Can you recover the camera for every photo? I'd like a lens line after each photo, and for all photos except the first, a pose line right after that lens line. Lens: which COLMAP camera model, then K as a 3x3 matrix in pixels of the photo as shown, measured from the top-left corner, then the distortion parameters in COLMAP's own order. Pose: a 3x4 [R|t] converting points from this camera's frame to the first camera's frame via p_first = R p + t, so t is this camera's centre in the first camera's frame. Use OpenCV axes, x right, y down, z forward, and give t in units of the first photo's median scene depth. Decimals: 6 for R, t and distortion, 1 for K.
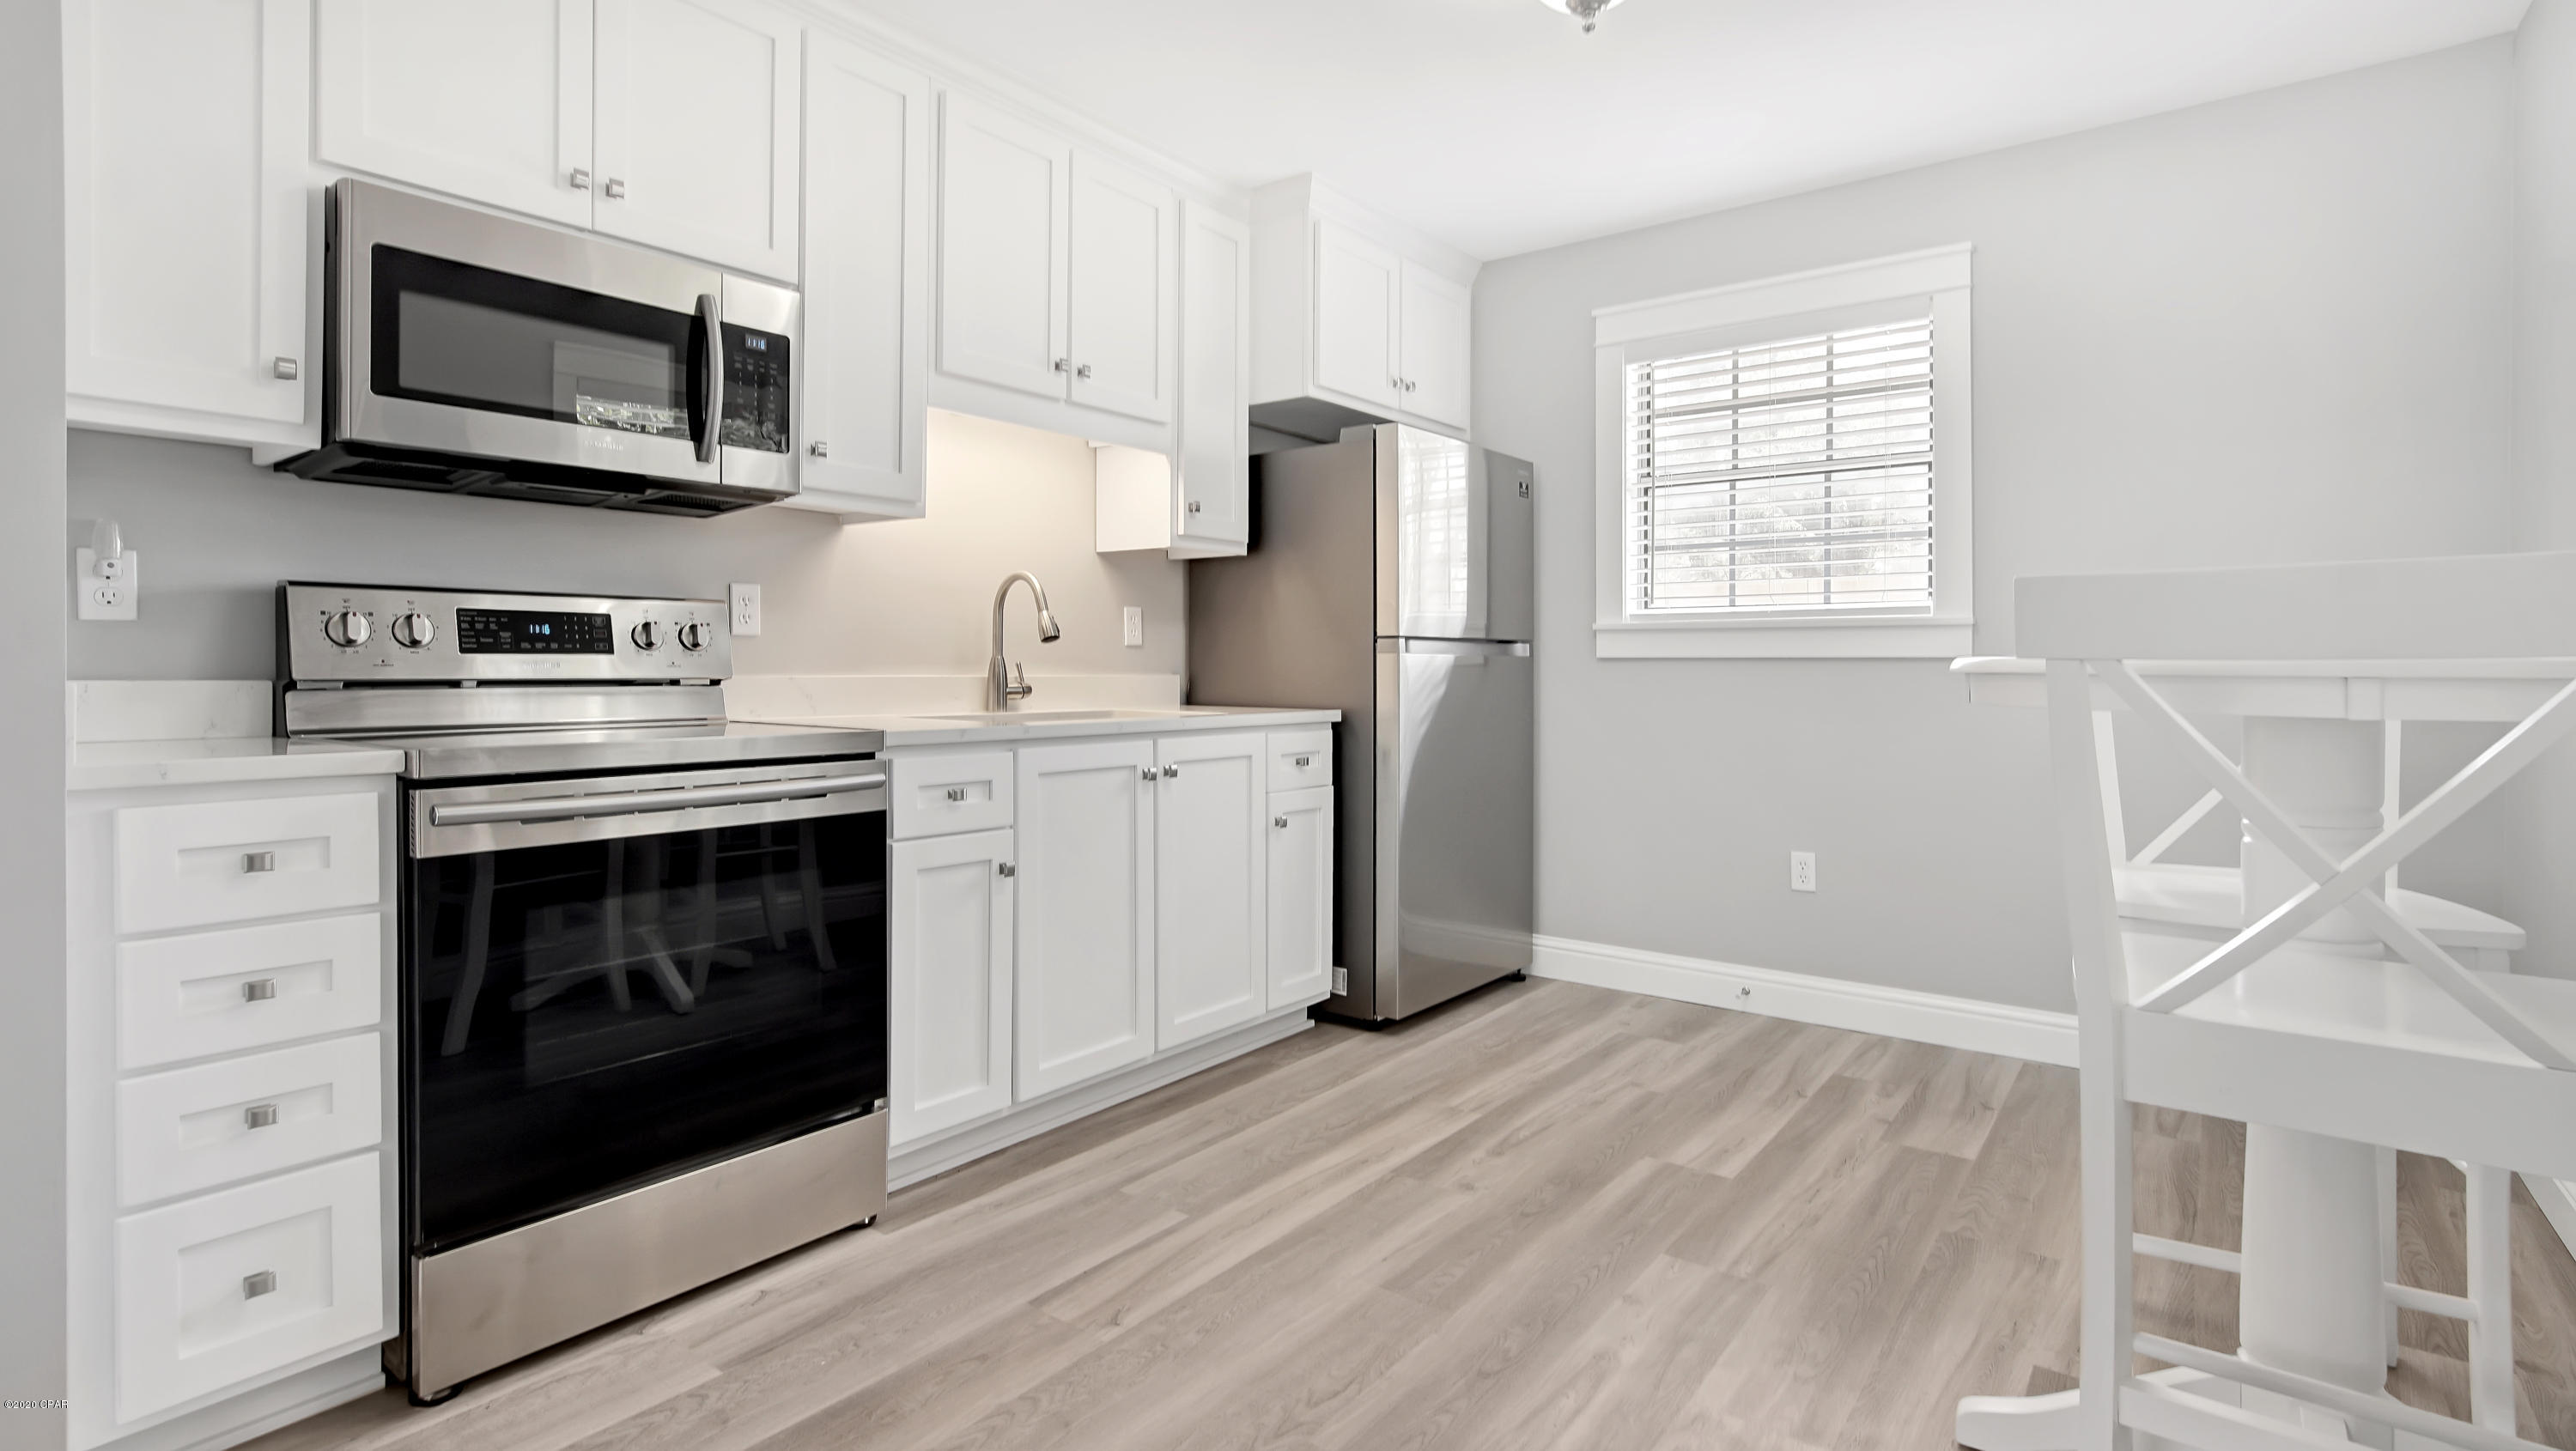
lens RADIAL K [[1196.5, 0, 1281.9], [0, 1196.5, 708.4], [0, 0, 1]] dist [0.001583, 0.000249]
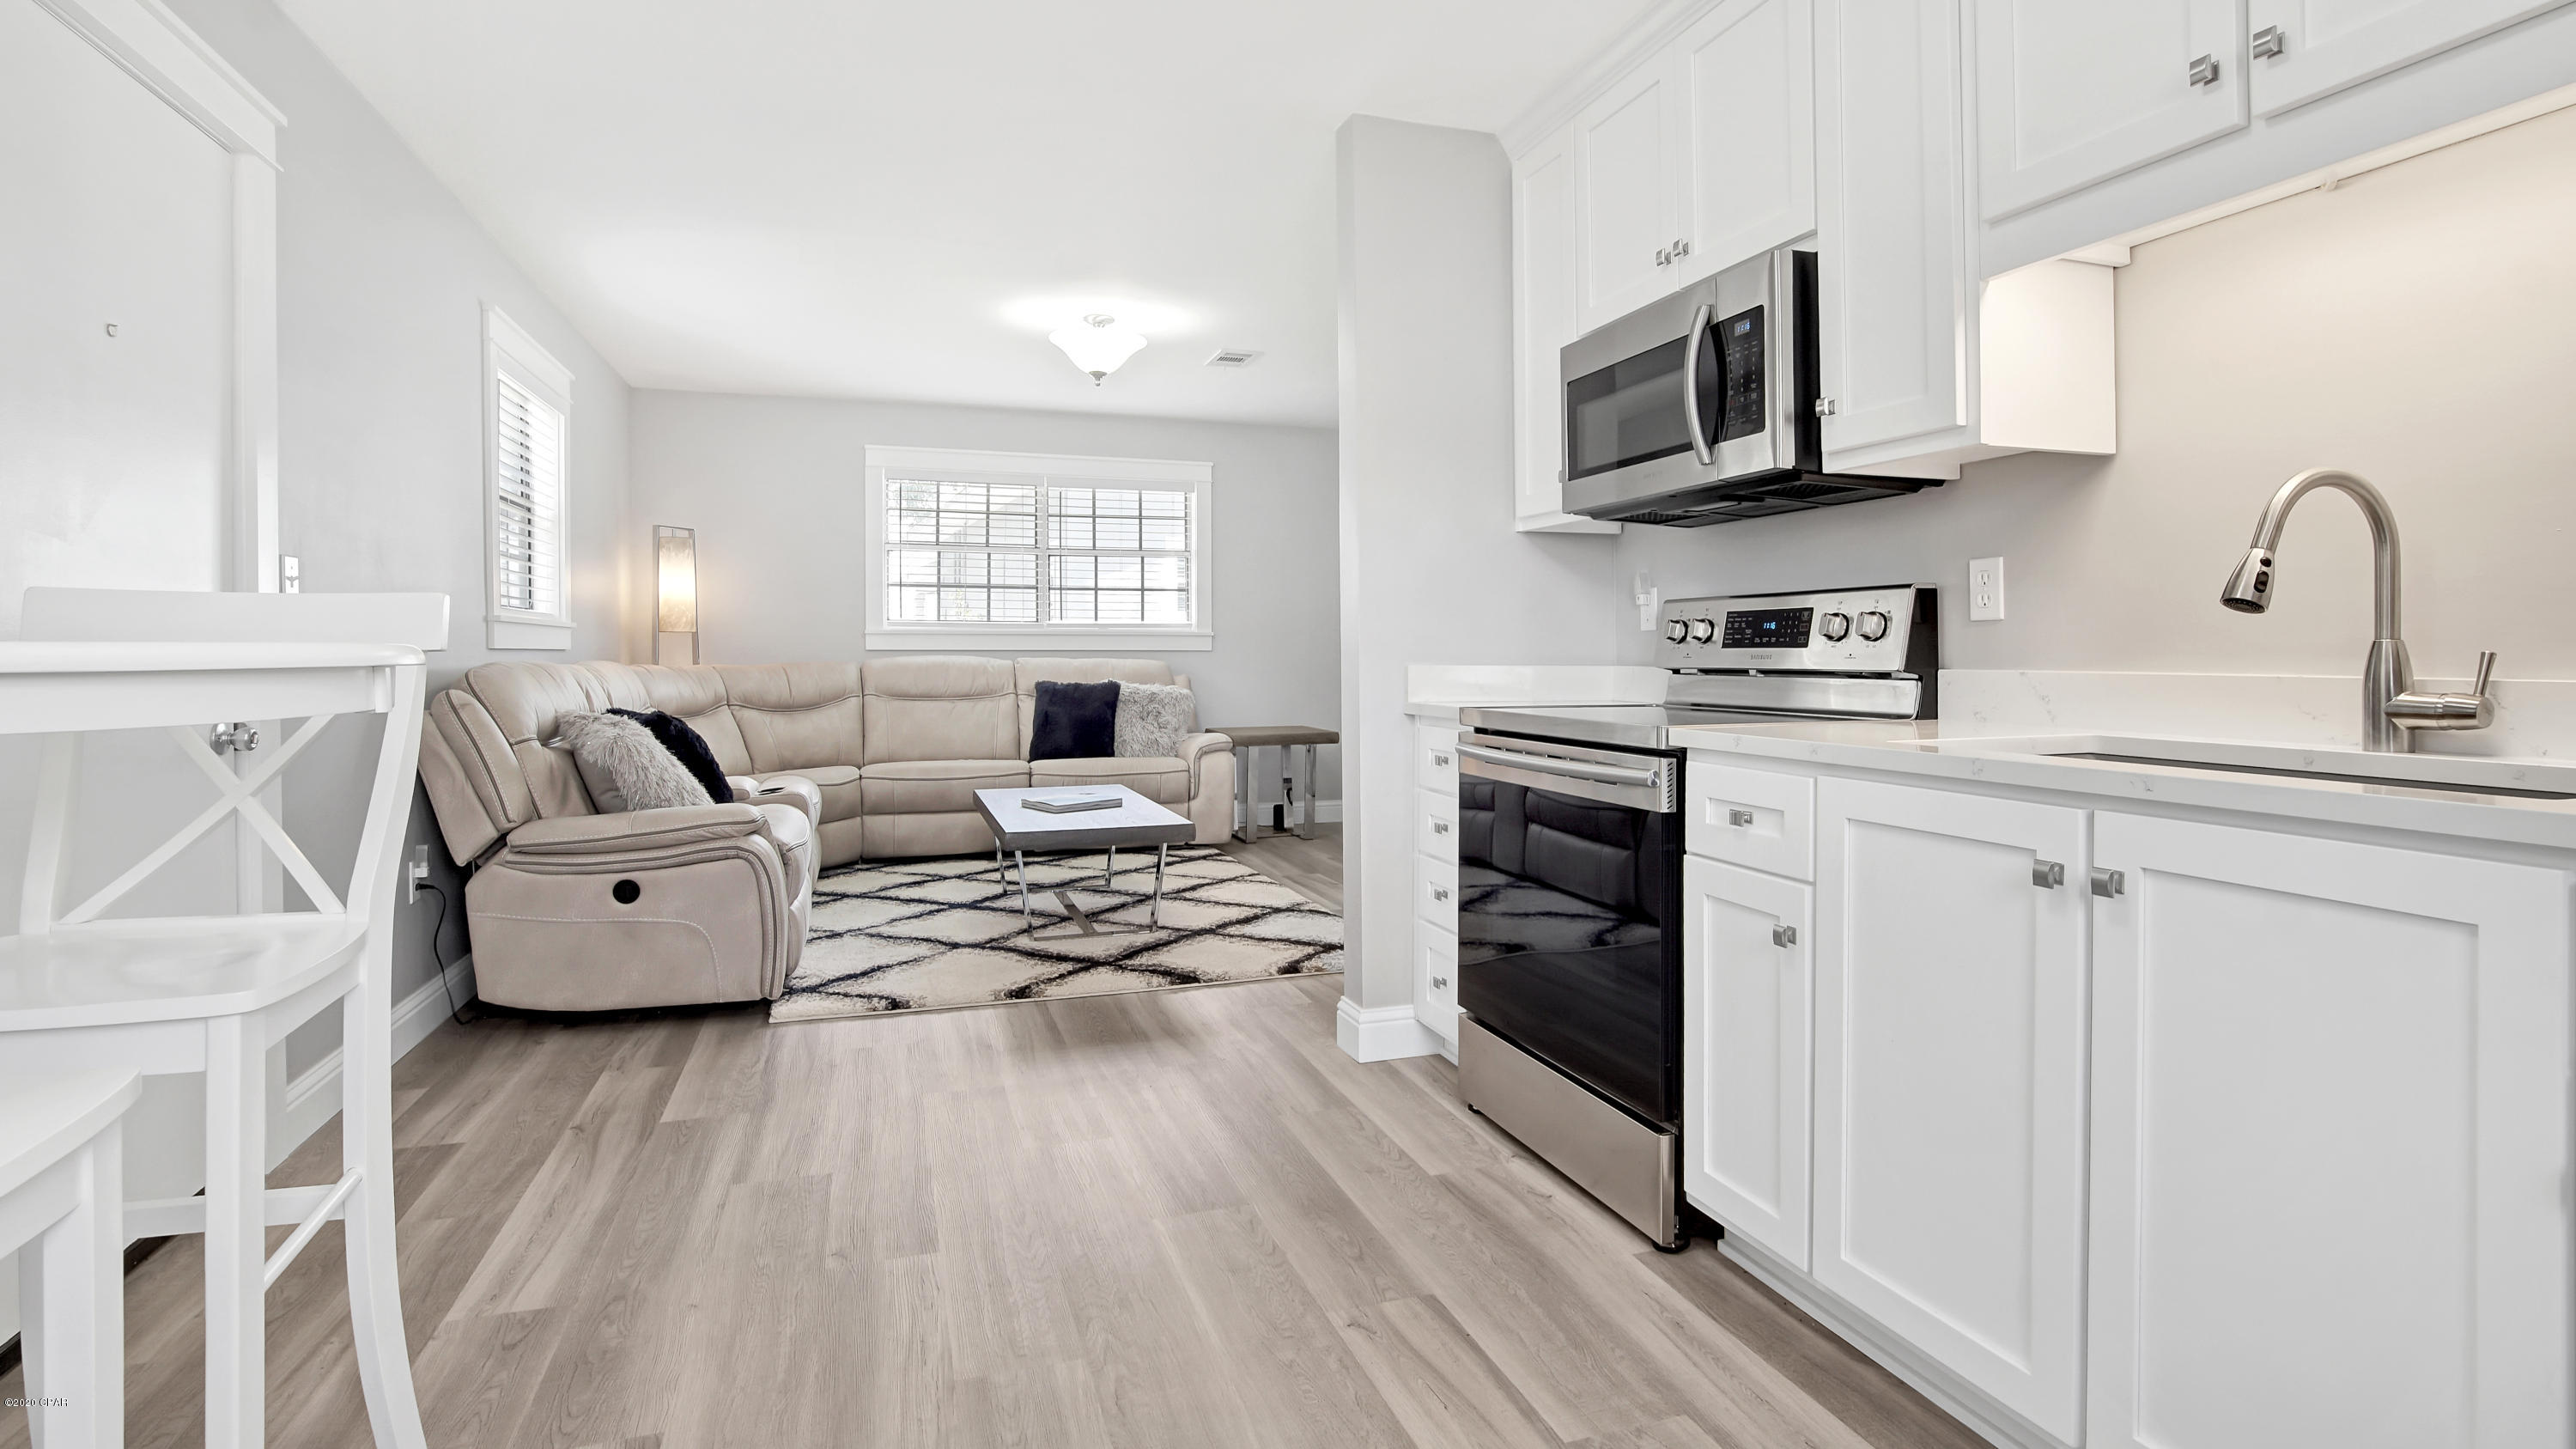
lens RADIAL K [[1238.1, 0, 1294.9], [0, 1238.1, 693.4], [0, 0, 1]] dist [-0.025924, -0.000285]
pose [[-0.551381, 0.024586, -0.833891, 0.436683], [-0.028372, 0.998435, 0.048197, -0.032256], [0.833771, 0.050234, -0.549820, 0.906241]]
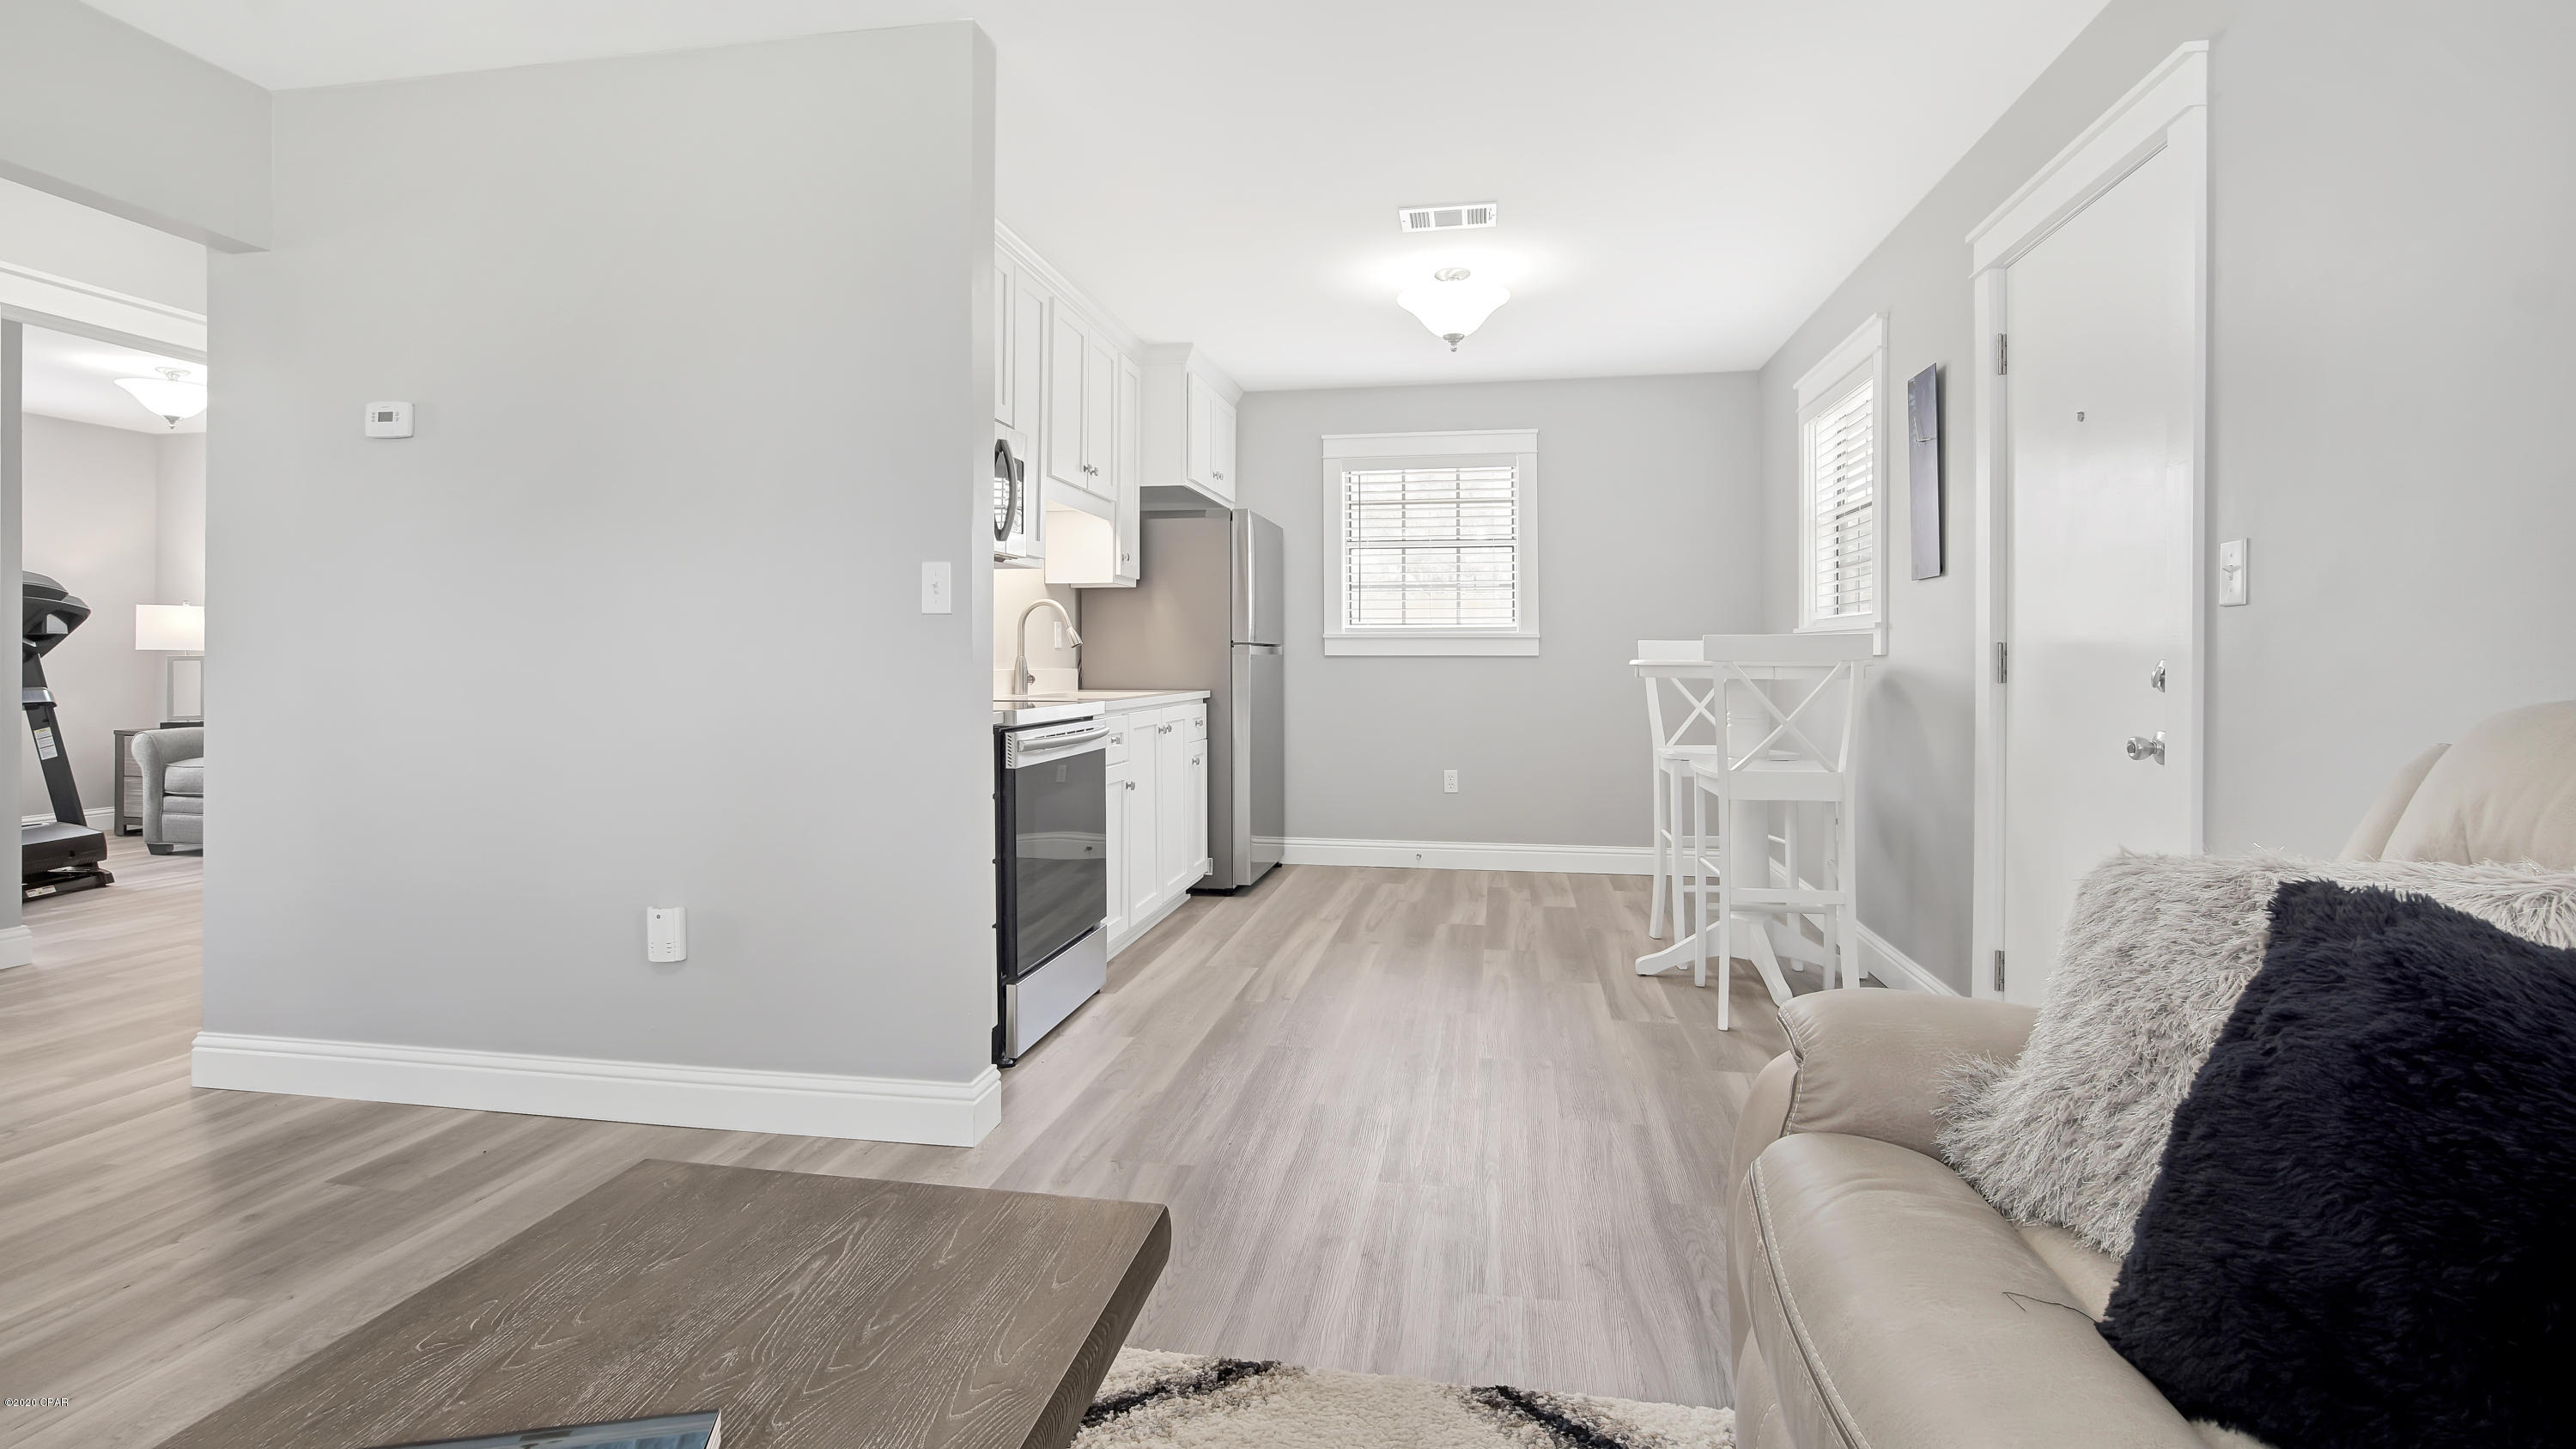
lens RADIAL K [[1200.2, 0, 1277.1], [0, 1200.2, 688.9], [0, 0, 1]] dist [-0.023646, 0.010448]
pose [[0.887268, -0.013190, 0.461065, -0.637983], [0.017047, 0.999846, -0.004201, 0.008432], [-0.460938, 0.011587, 0.887357, -0.451325]]
